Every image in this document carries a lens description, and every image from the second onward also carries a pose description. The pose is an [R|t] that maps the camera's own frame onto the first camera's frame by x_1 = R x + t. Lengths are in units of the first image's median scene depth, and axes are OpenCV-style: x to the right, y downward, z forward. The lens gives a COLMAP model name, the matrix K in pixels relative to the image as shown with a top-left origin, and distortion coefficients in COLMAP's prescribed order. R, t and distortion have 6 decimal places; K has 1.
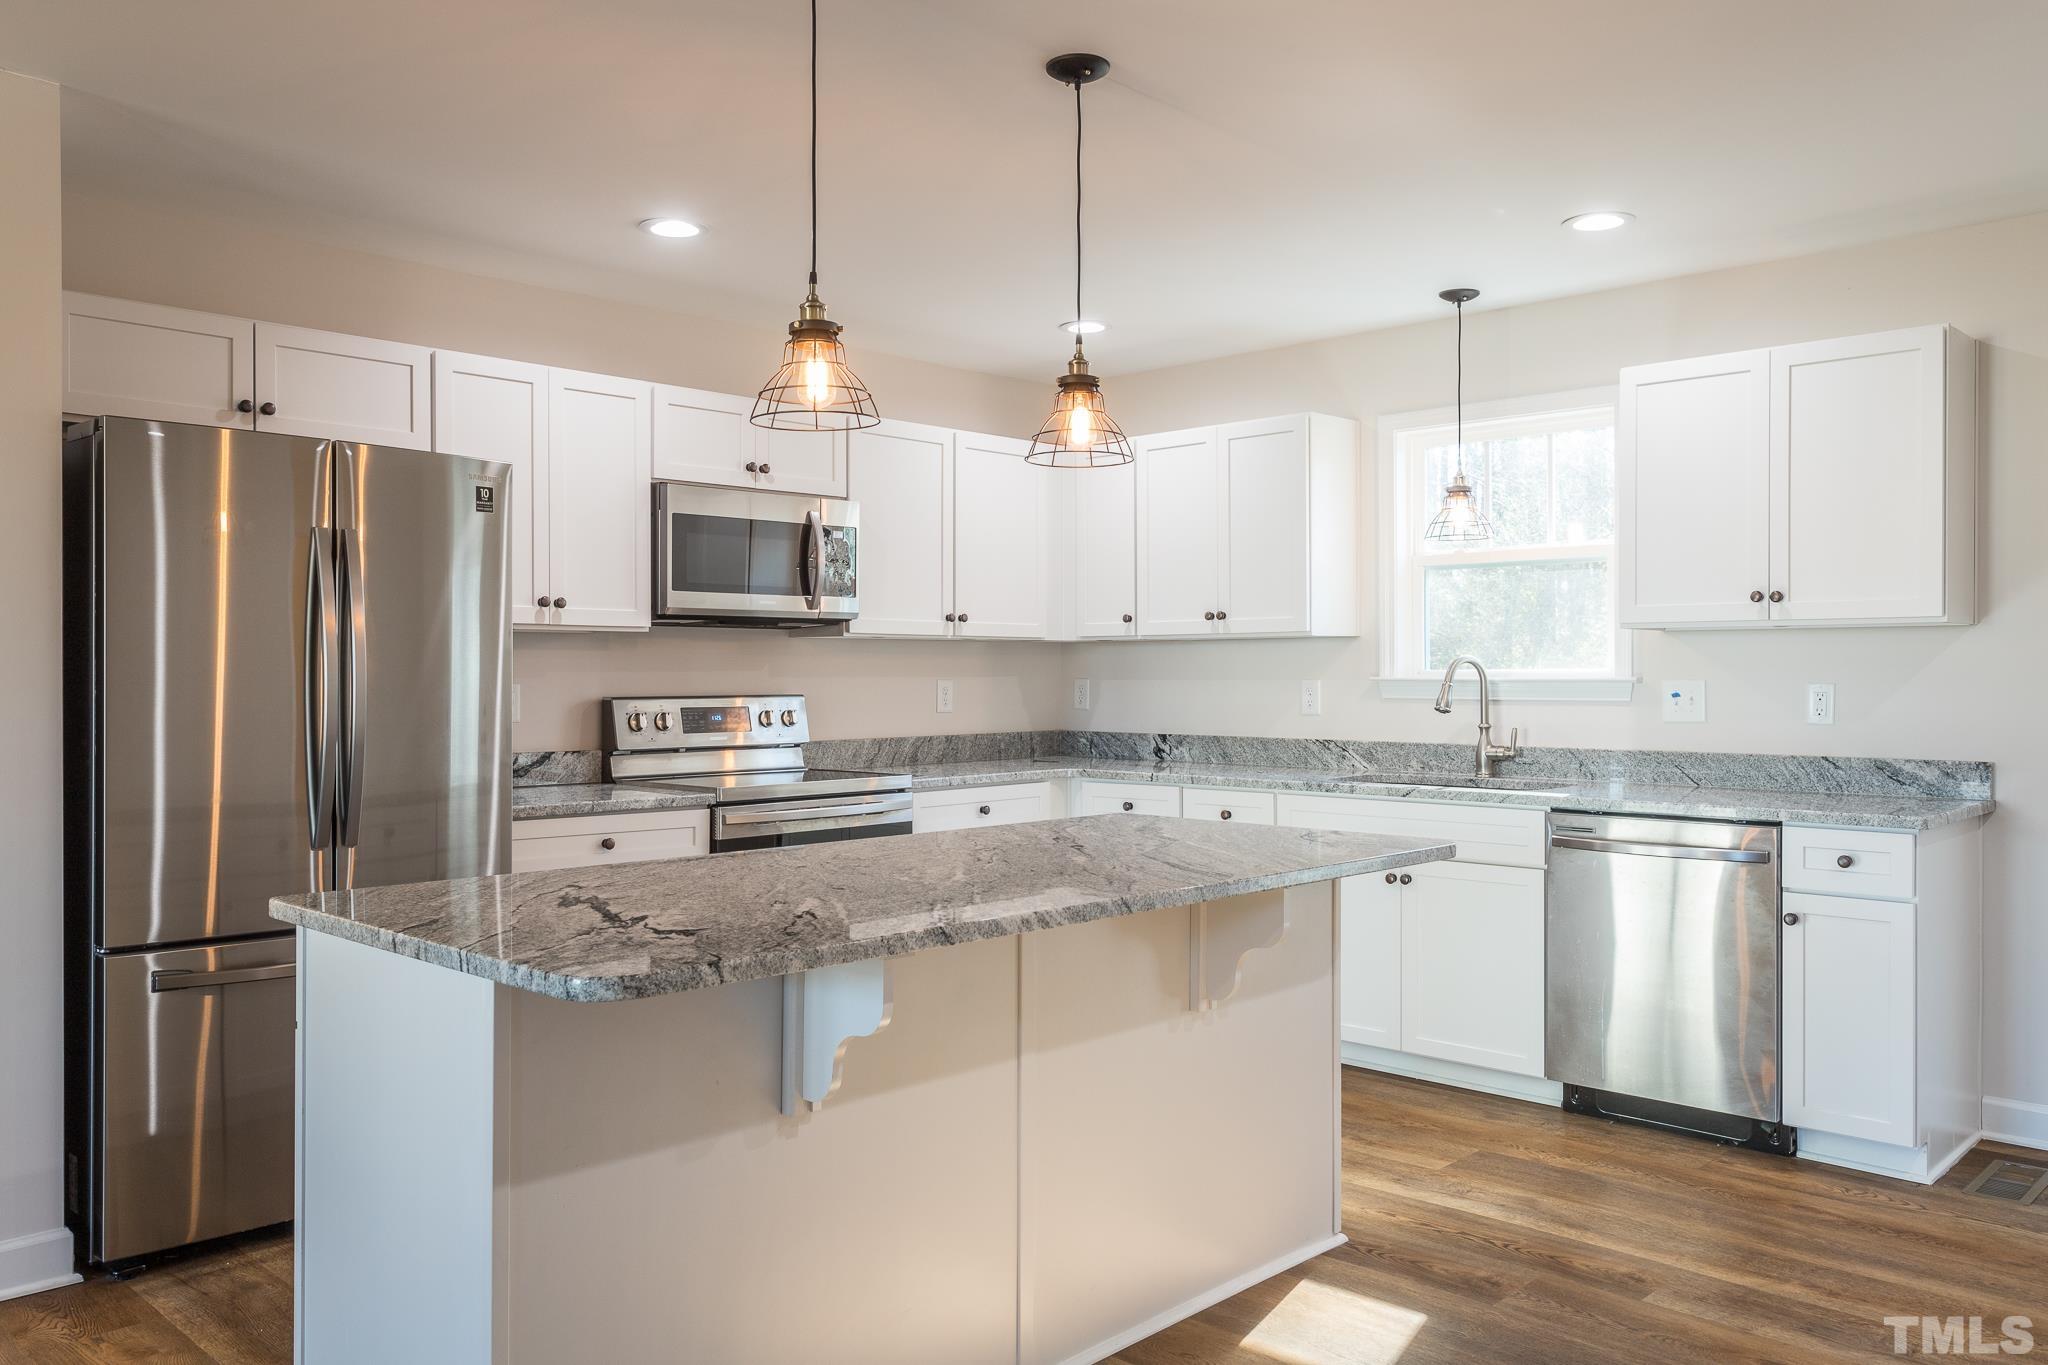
lens RADIAL K [[1545.3, 0, 1024.0], [0, 1545.3, 682.5], [0, 0, 1]] dist [0.004411, 0.003132]
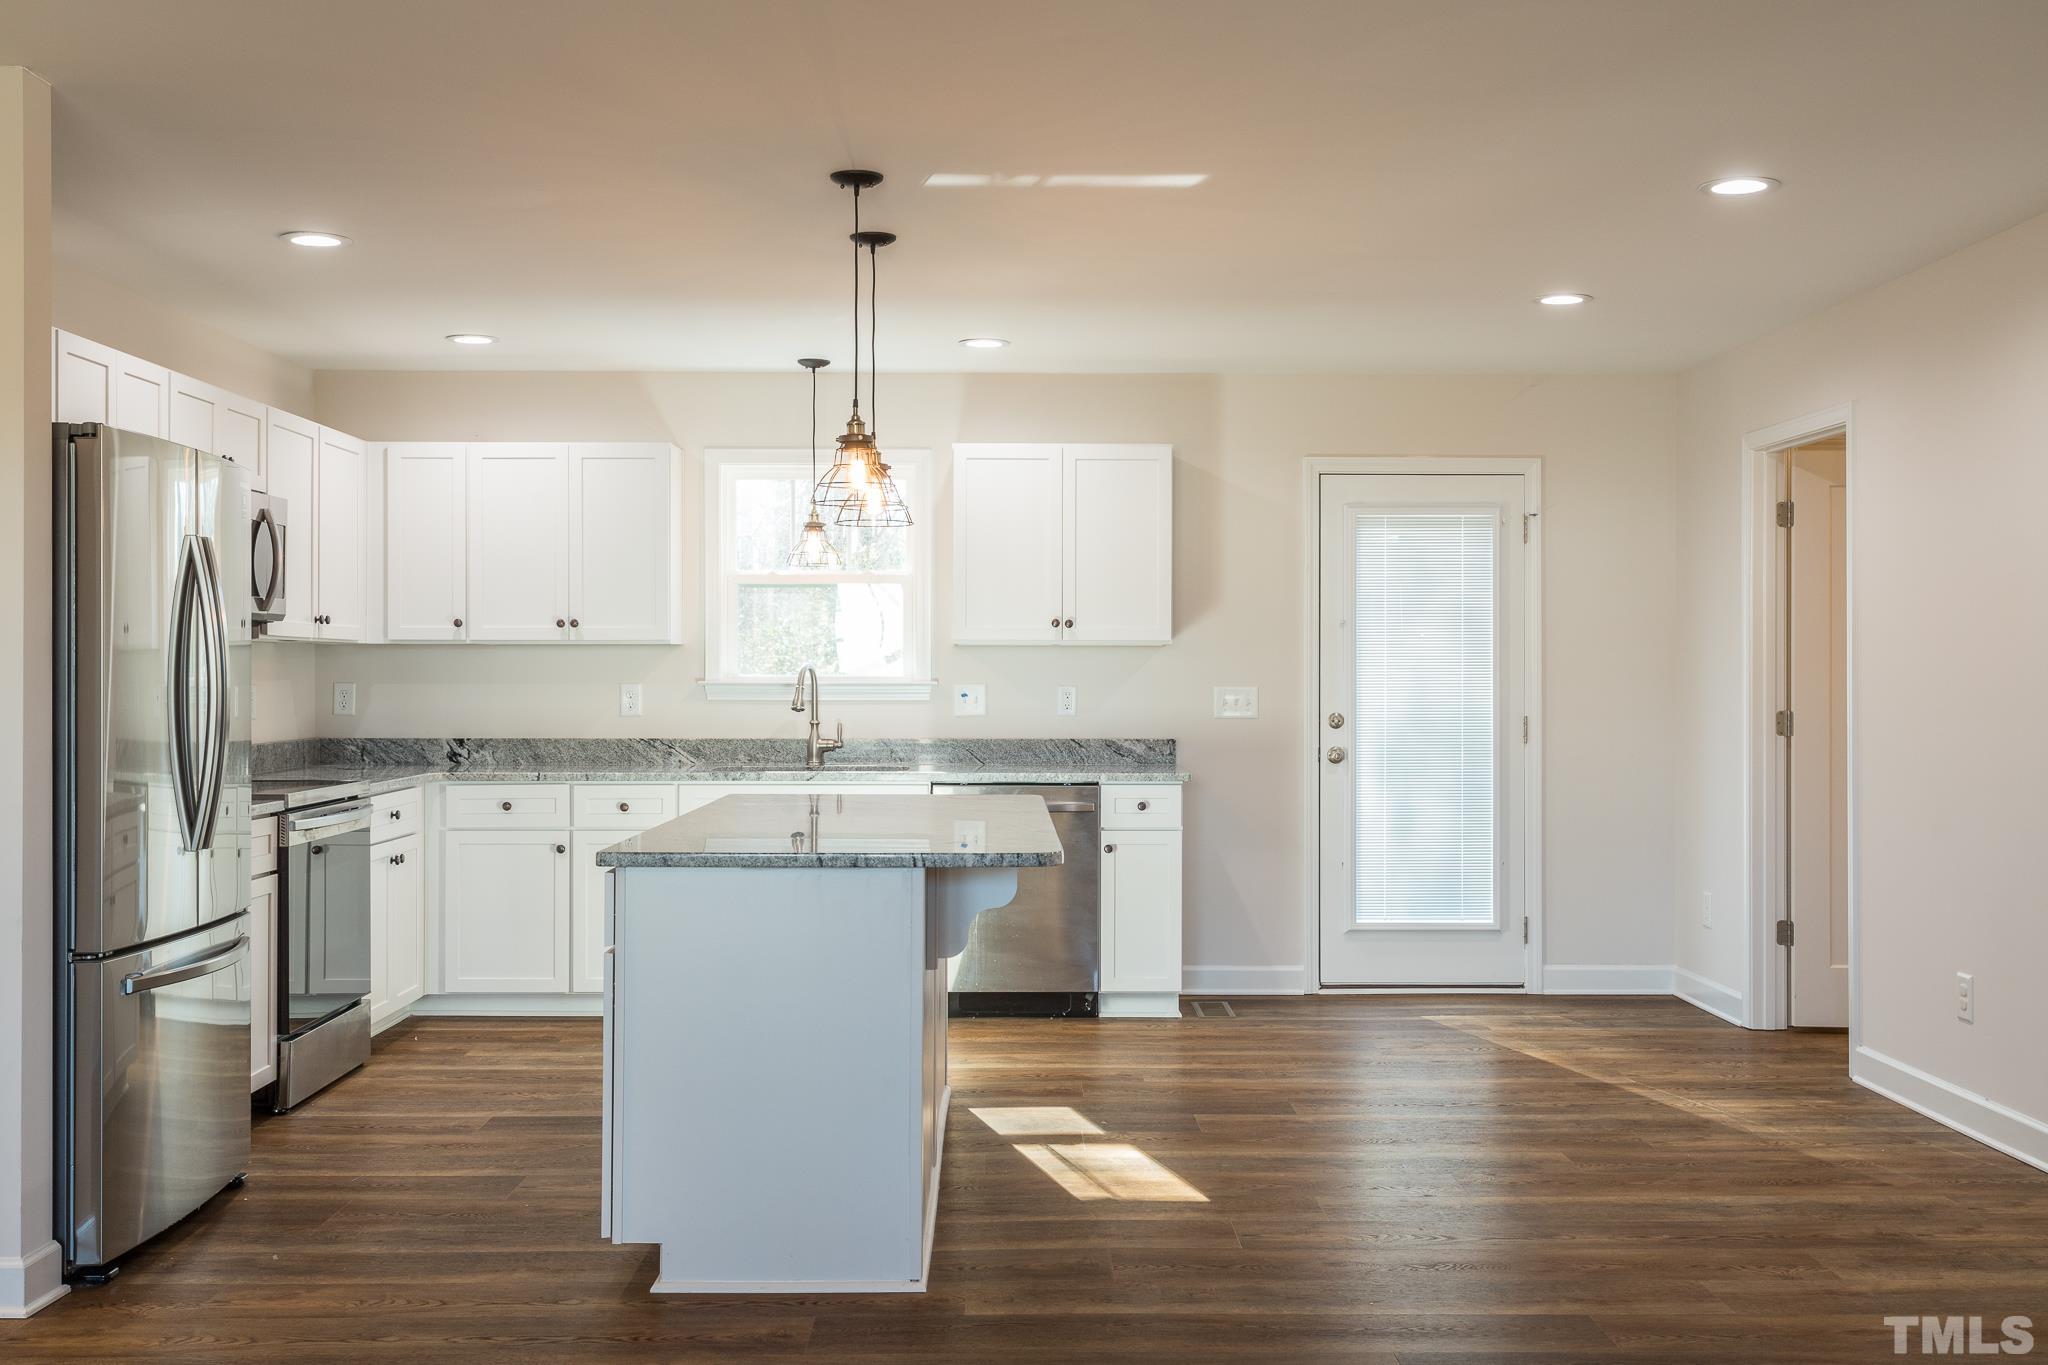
lens RADIAL K [[2028.8, 0, 1024.0], [0, 2028.8, 682.5], [0, 0, 1]] dist [0.007016, 0.030307]
pose [[0.711439, -0.001417, 0.702747, -0.689505], [0.002309, 0.999997, -0.000320, -0.001684], [-0.702744, 0.001850, 0.711440, -0.226954]]
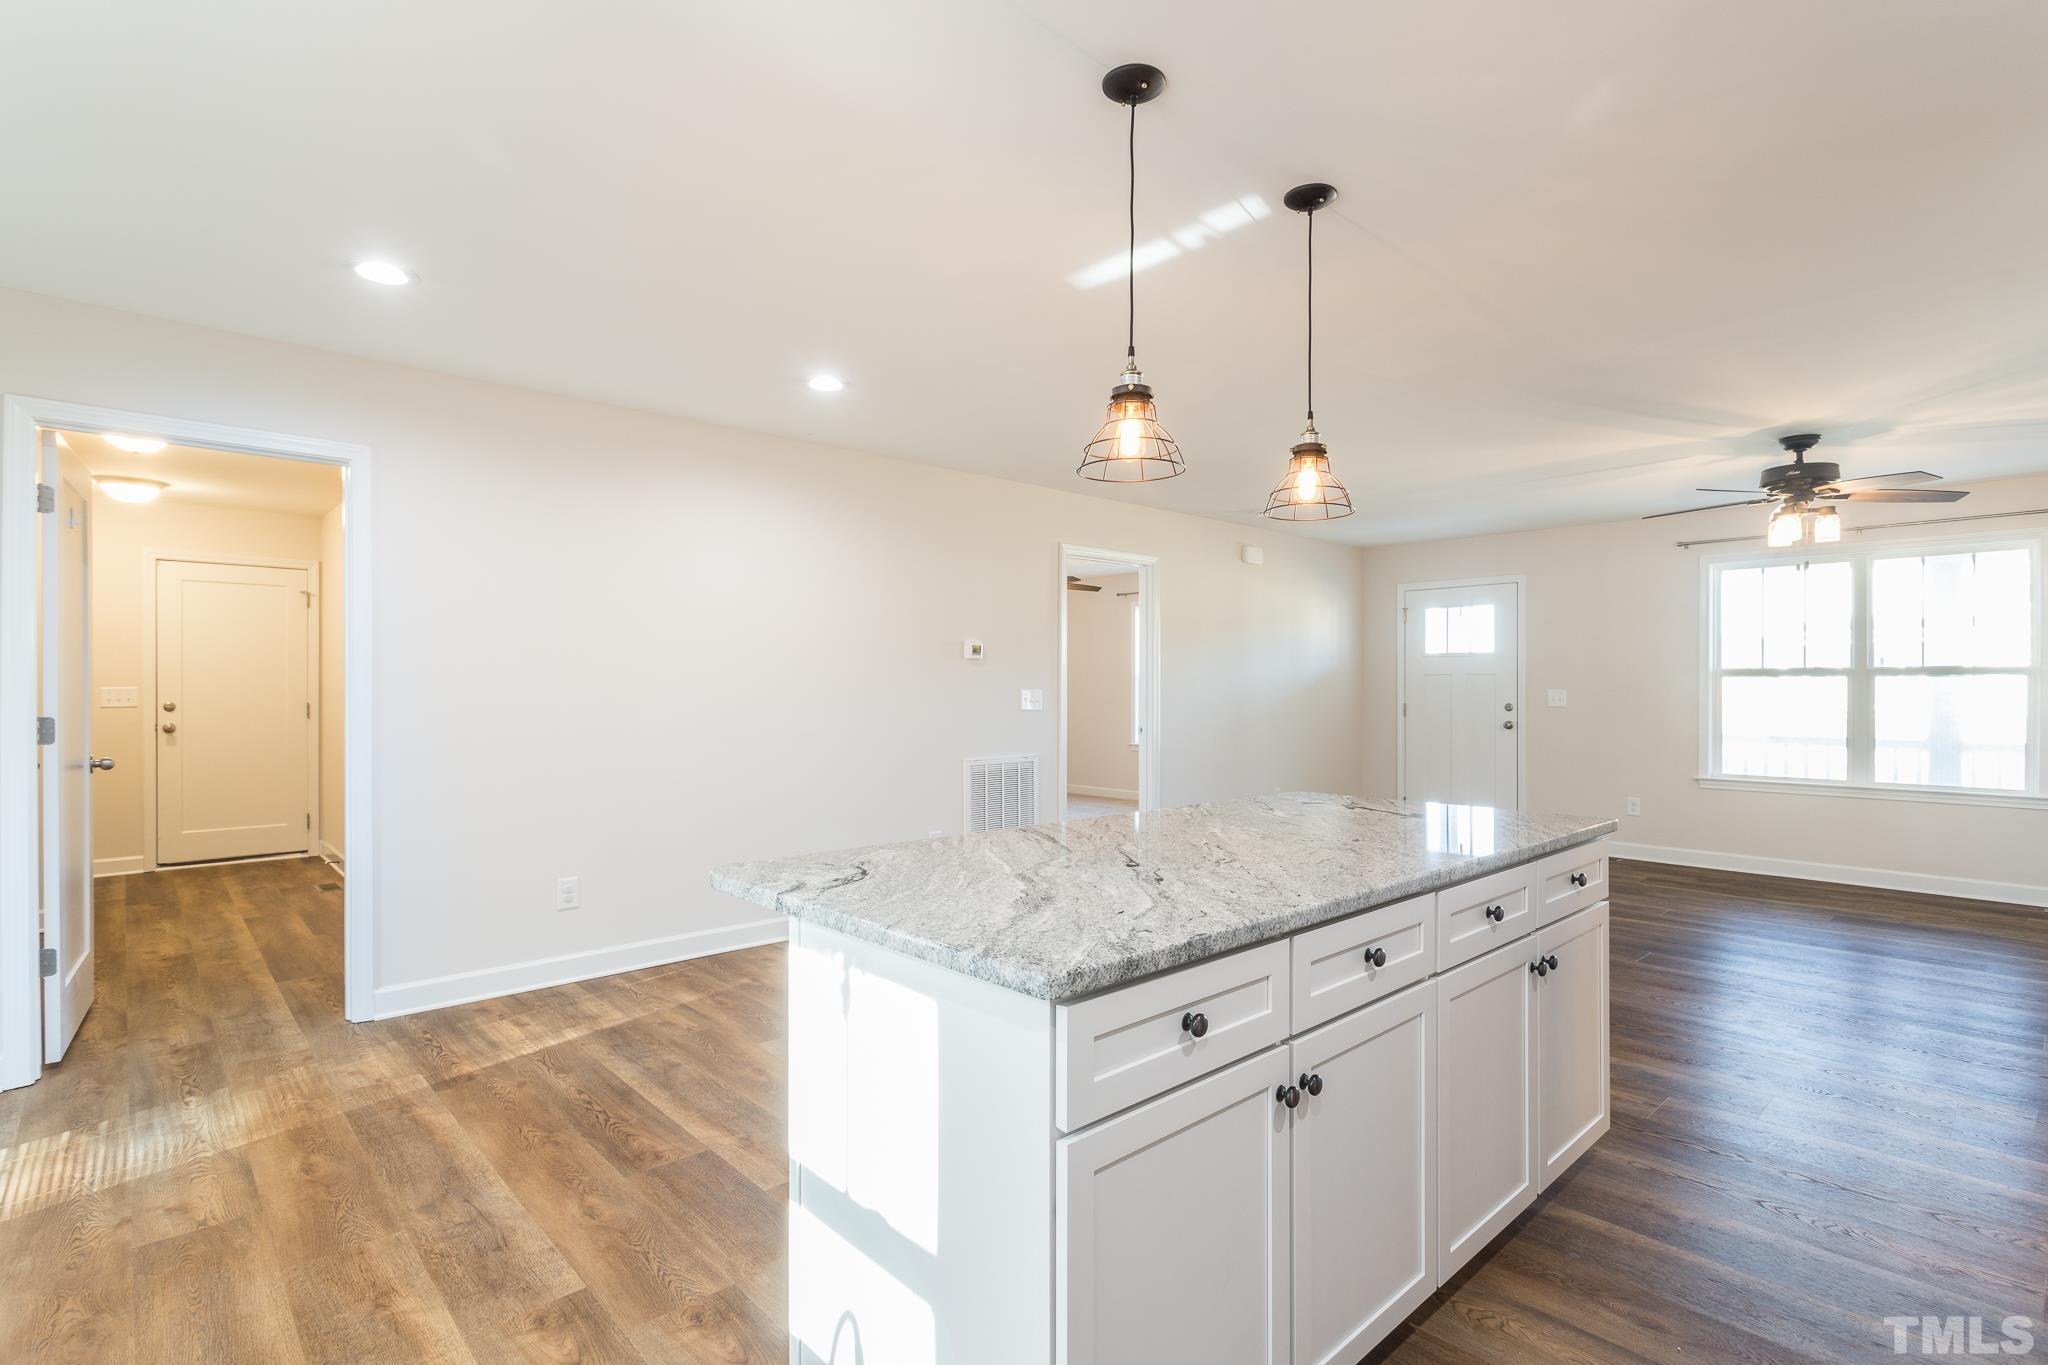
lens RADIAL K [[980.6, 0, 1028.9], [0, 980.6, 690.4], [0, 0, 1]] dist [-0.001537, -0.000166]
pose [[-0.998579, -0.002345, 0.053242, 0.042080], [-0.001898, 0.999963, 0.008443, -0.003703], [-0.053260, 0.008330, -0.998546, 1.000768]]
